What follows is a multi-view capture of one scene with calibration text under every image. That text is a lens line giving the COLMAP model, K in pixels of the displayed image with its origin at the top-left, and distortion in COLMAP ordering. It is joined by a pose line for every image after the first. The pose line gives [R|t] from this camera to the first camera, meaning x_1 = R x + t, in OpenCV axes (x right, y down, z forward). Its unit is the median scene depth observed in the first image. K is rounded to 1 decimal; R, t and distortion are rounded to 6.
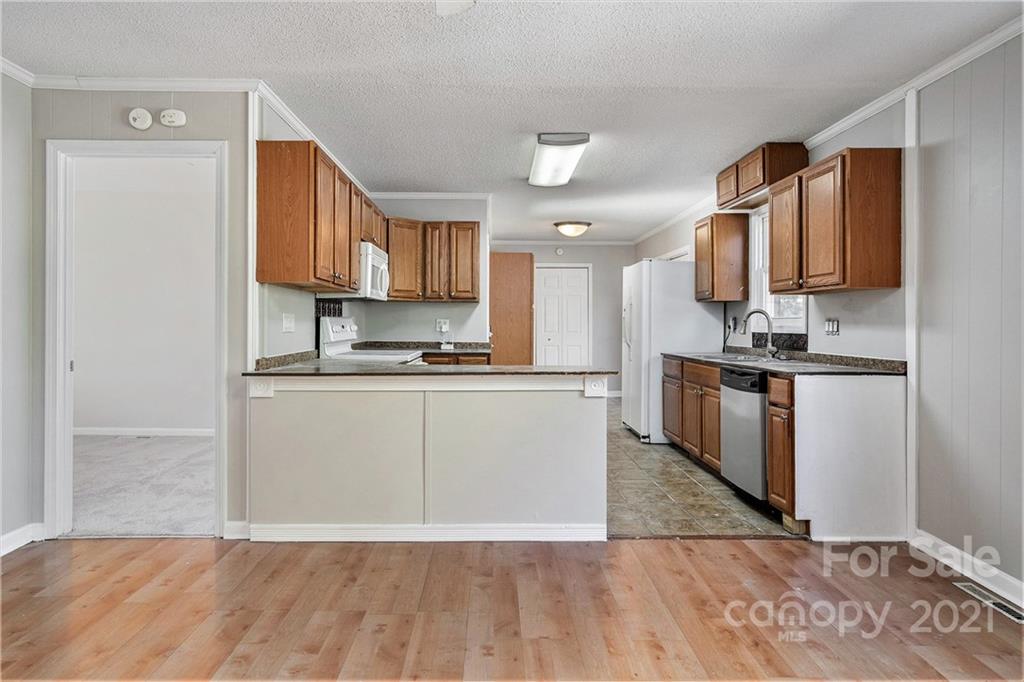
lens RADIAL K [[580.8, 0, 472.0], [0, 580.8, 323.7], [0, 0, 1]] dist [0.033333, -0.000003]
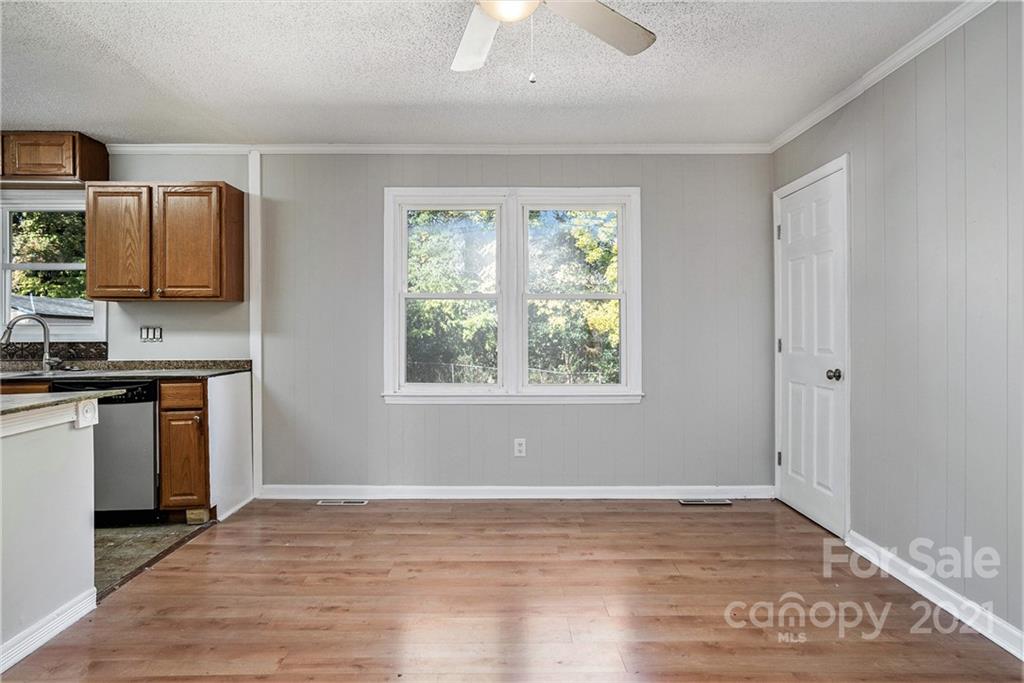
lens RADIAL K [[621.7, 0, 529.6], [0, 621.7, 332.0], [0, 0, 1]] dist [0.000218, 0.004168]
pose [[-0.046984, -0.005105, 0.998883, -0.625454], [0.002986, 0.999982, 0.005251, -0.002519], [-0.998891, 0.003230, -0.046968, 0.444773]]
